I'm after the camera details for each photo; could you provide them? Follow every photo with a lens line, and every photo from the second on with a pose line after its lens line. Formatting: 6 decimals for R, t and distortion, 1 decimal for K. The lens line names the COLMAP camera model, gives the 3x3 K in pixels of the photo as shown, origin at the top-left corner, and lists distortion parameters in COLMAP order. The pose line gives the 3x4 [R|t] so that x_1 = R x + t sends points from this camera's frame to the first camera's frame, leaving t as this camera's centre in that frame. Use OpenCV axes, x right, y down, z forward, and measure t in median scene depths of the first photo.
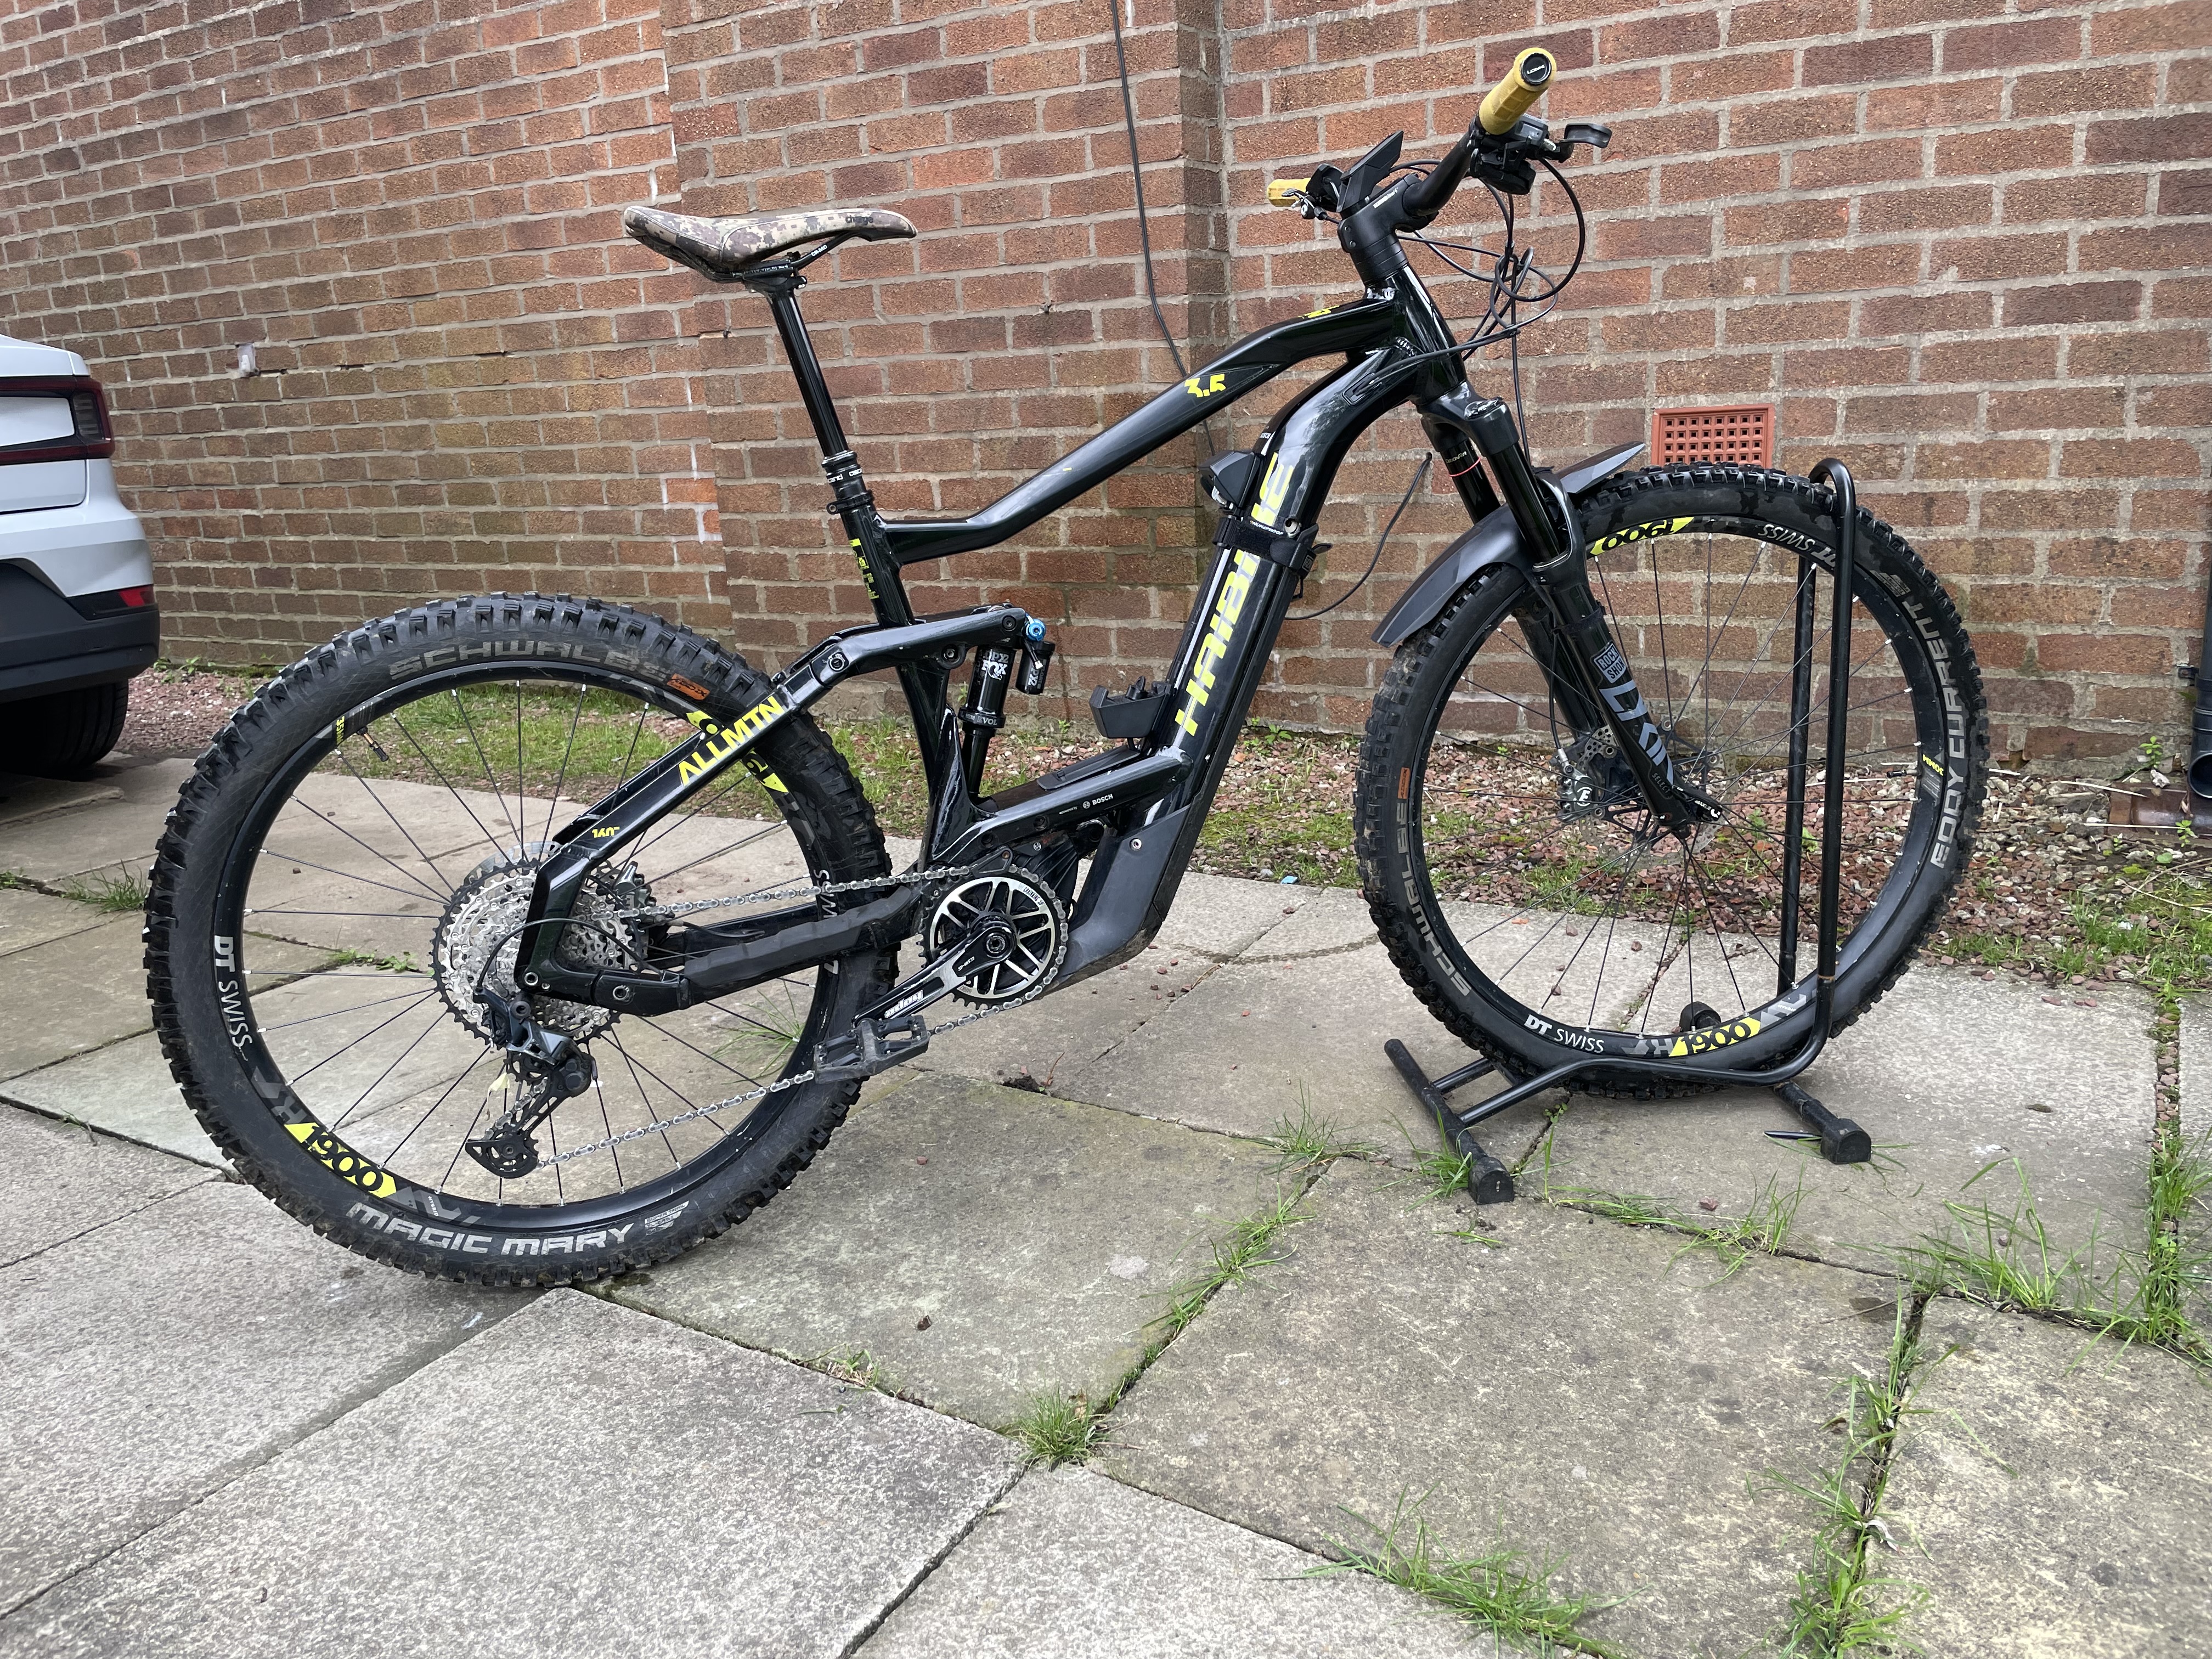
lens RADIAL K [[1697.3, 0, 1098.1], [0, 1697.3, 820.3], [0, 0, 1]] dist [0.094632, -0.132556]
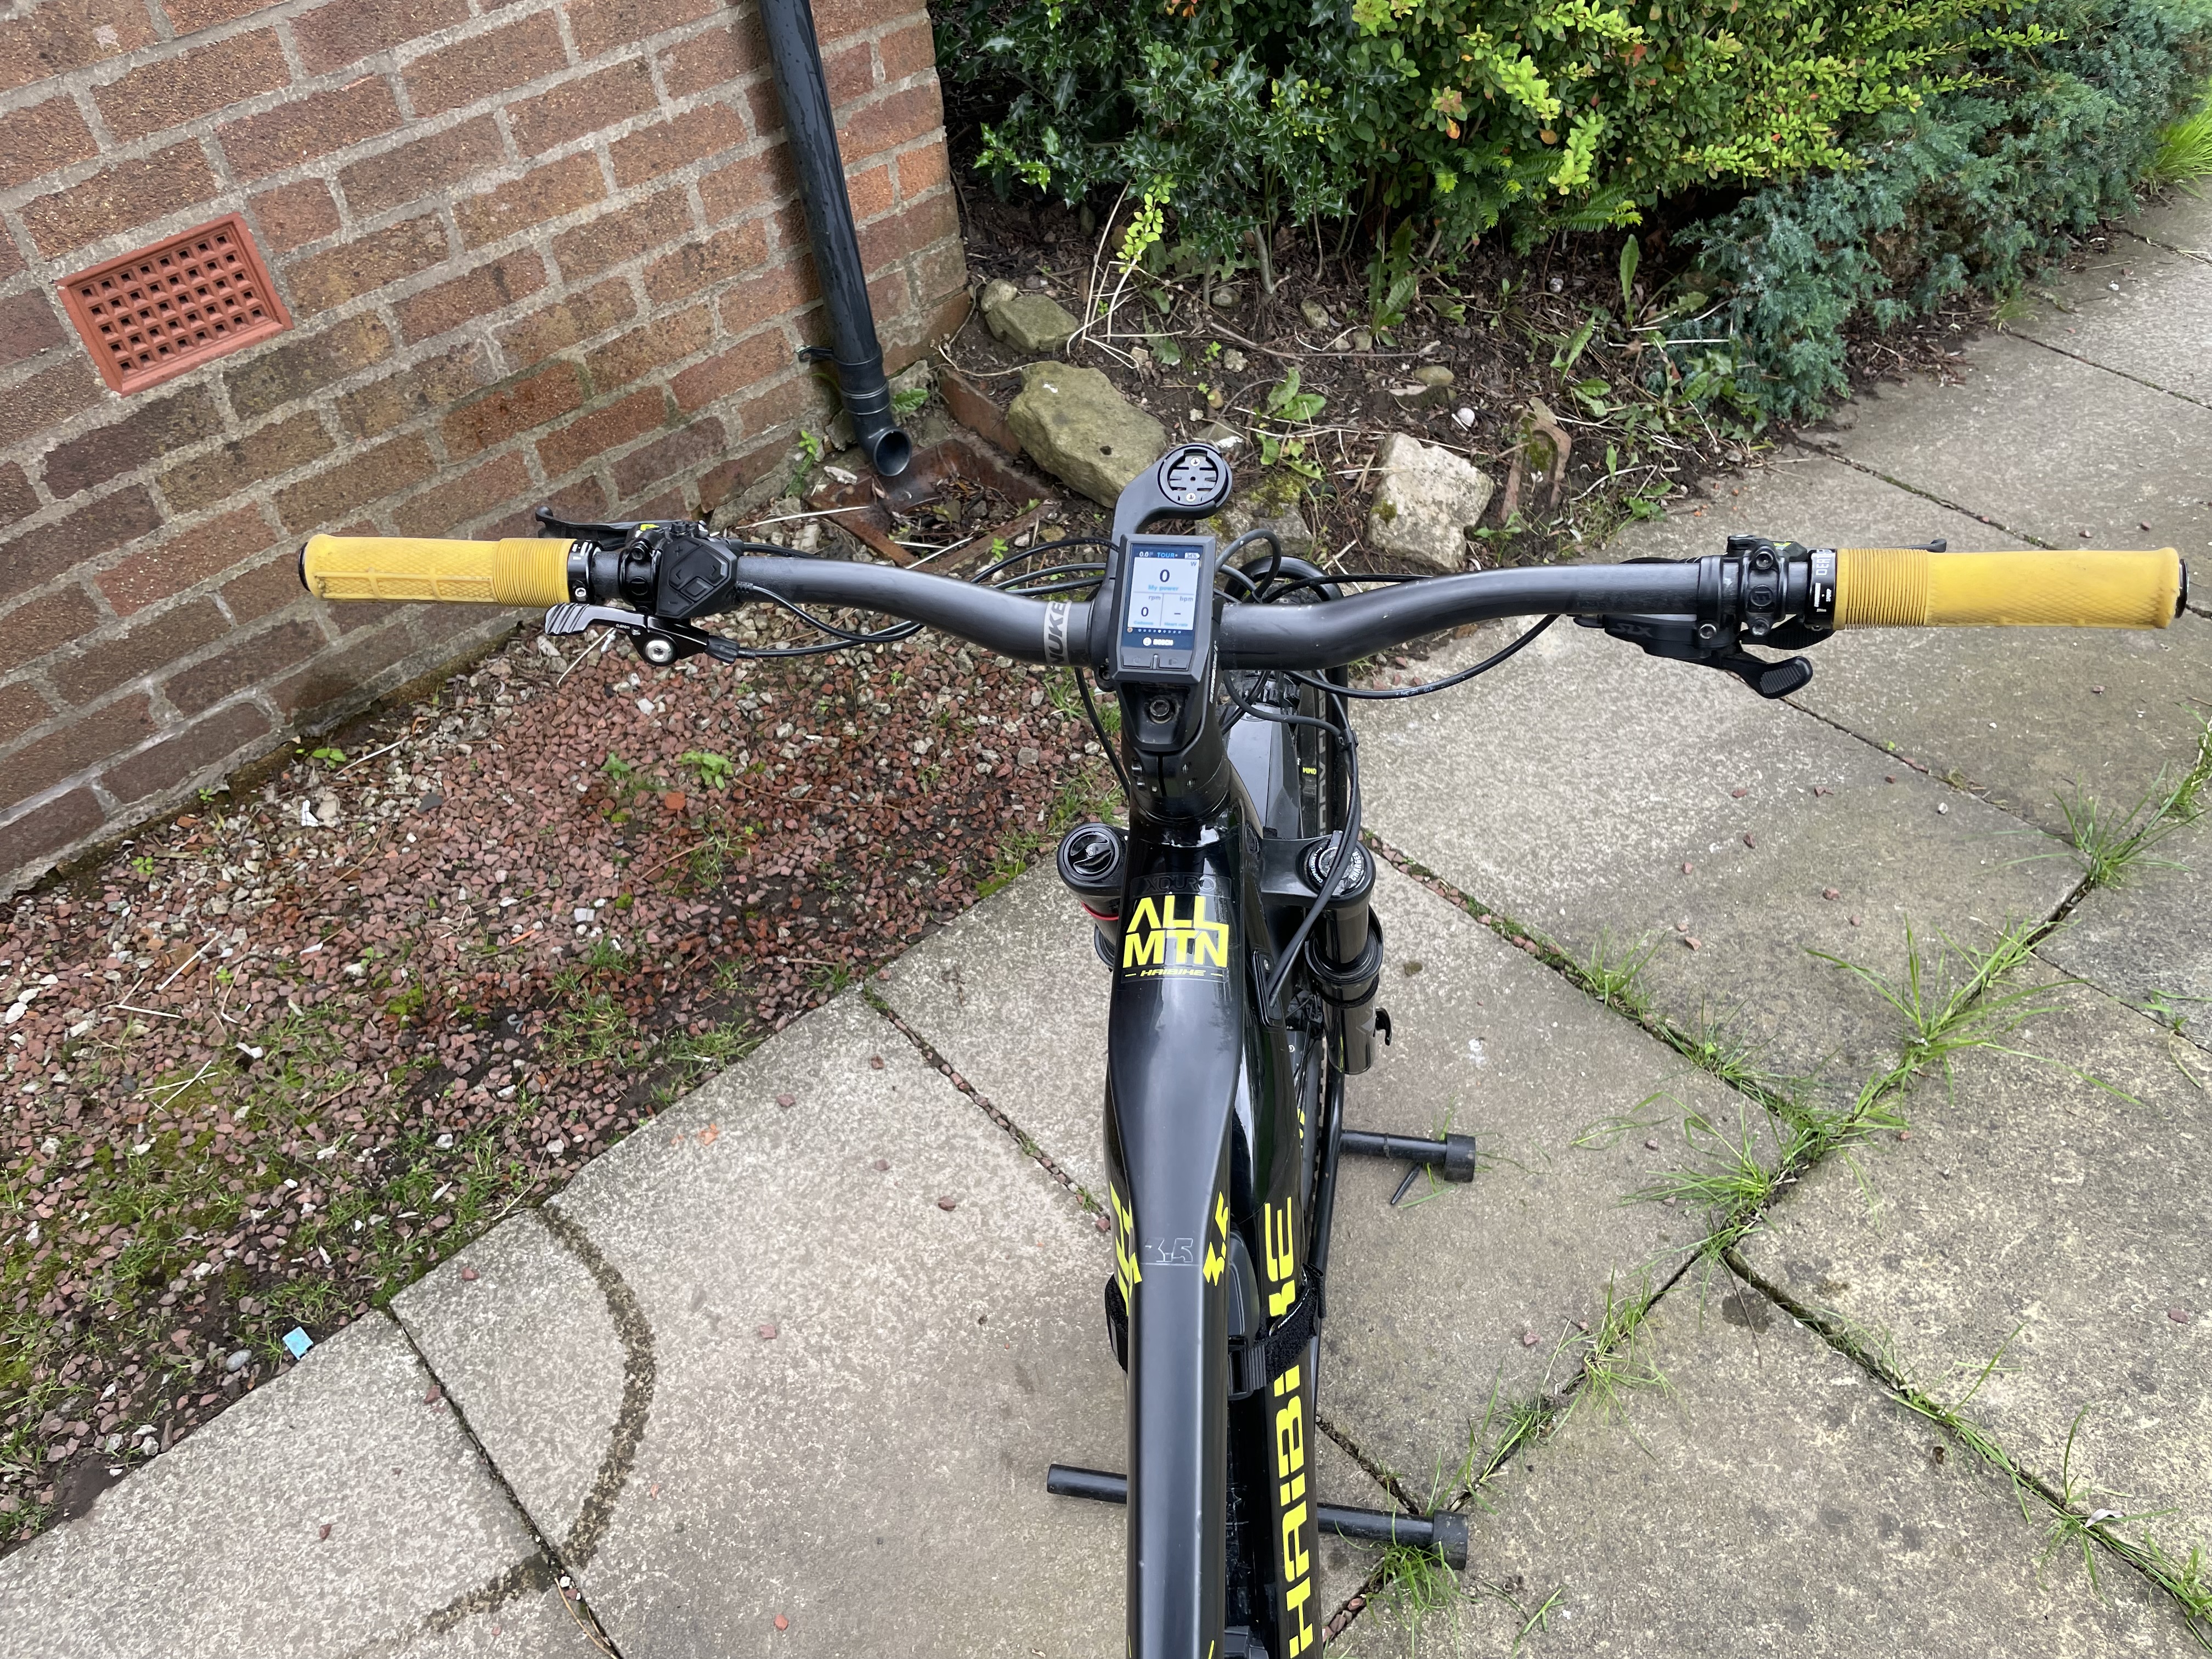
lens RADIAL K [[1698.6, 0, 1114.3], [0, 1698.6, 829.0], [0, 0, 1]] dist [0.092320, -0.134249]
pose [[0.290988, -0.643150, 0.708297, -0.172477], [0.308302, 0.763877, 0.566959, -0.535210], [-0.905691, 0.053391, 0.420563, 0.744646]]
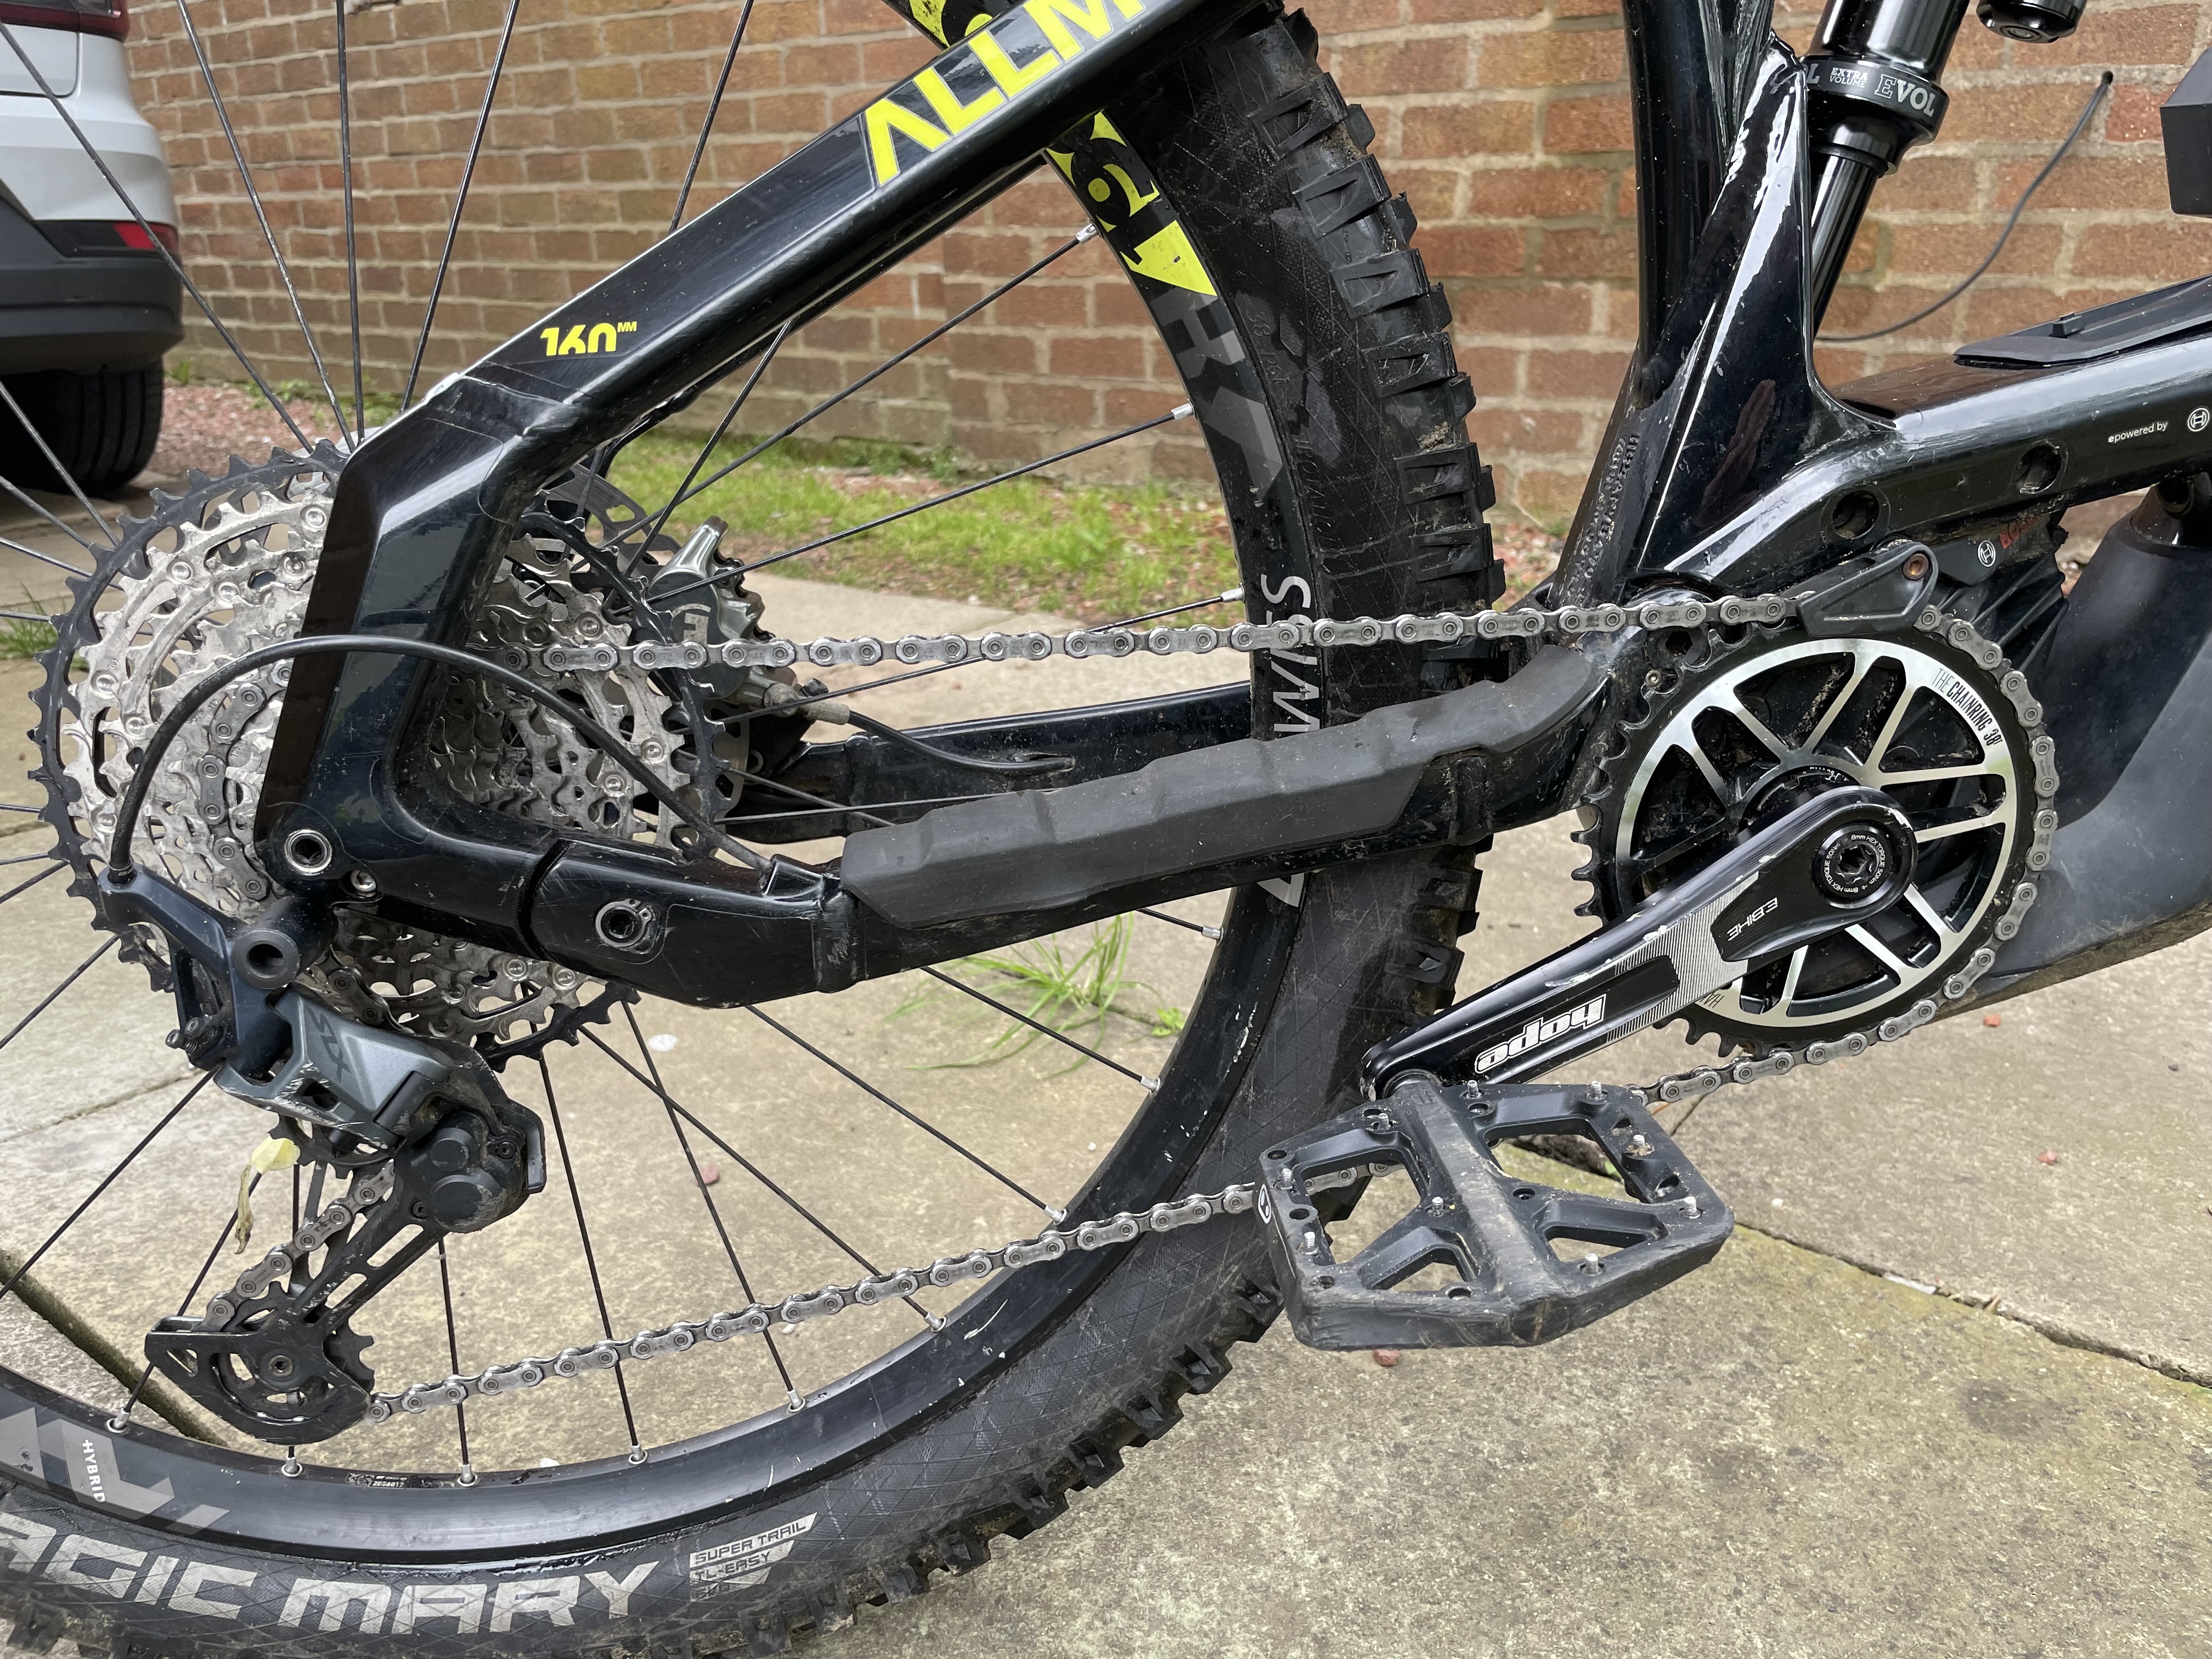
lens RADIAL K [[1698.6, 0, 1114.3], [0, 1698.6, 829.0], [0, 0, 1]] dist [0.092320, -0.134249]
pose [[0.992896, 0.083868, -0.084402, -0.149001], [-0.076435, 0.993206, 0.087746, 0.045646], [0.091188, -0.080671, 0.992561, 0.619927]]
